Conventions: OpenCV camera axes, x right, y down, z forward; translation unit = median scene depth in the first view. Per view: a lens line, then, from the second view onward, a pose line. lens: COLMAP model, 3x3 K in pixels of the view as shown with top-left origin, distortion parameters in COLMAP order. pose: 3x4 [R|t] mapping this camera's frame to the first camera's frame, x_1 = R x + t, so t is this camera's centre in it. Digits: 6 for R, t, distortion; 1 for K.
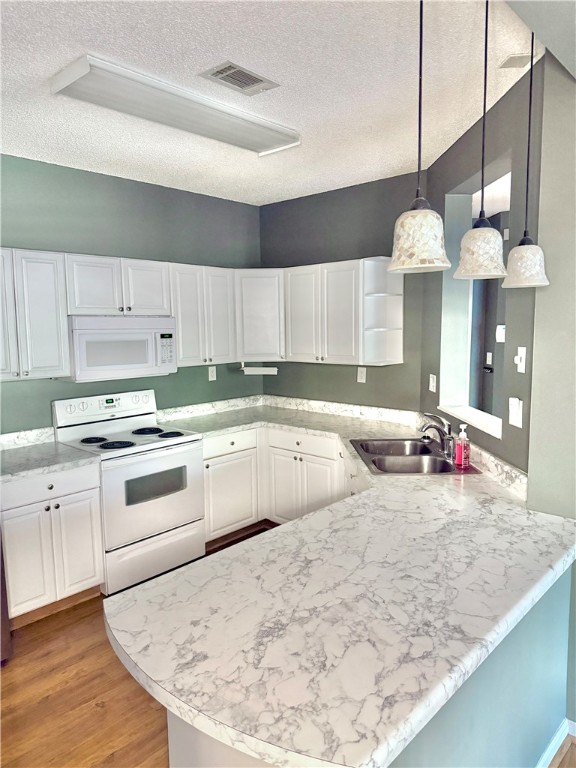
lens RADIAL K [[555.4, 0, 292.6], [0, 555.4, 380.2], [0, 0, 1]] dist [0.031206, -0.055599]
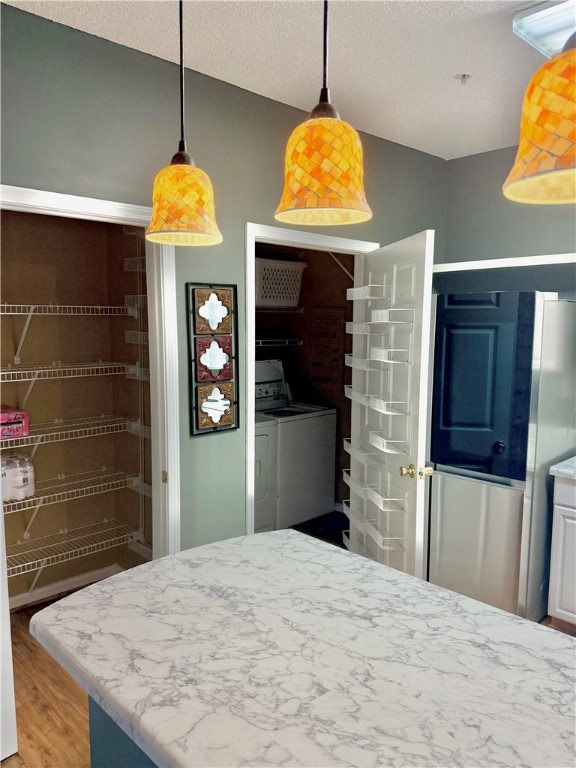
lens RADIAL K [[555.4, 0, 288.8], [0, 555.4, 382.1], [0, 0, 1]] dist [0.031206, -0.055599]
pose [[-0.033652, 0.137644, -0.989910, 0.686855], [-0.126615, 0.981903, 0.140835, -0.091253], [0.991381, 0.130077, -0.015615, 0.759850]]
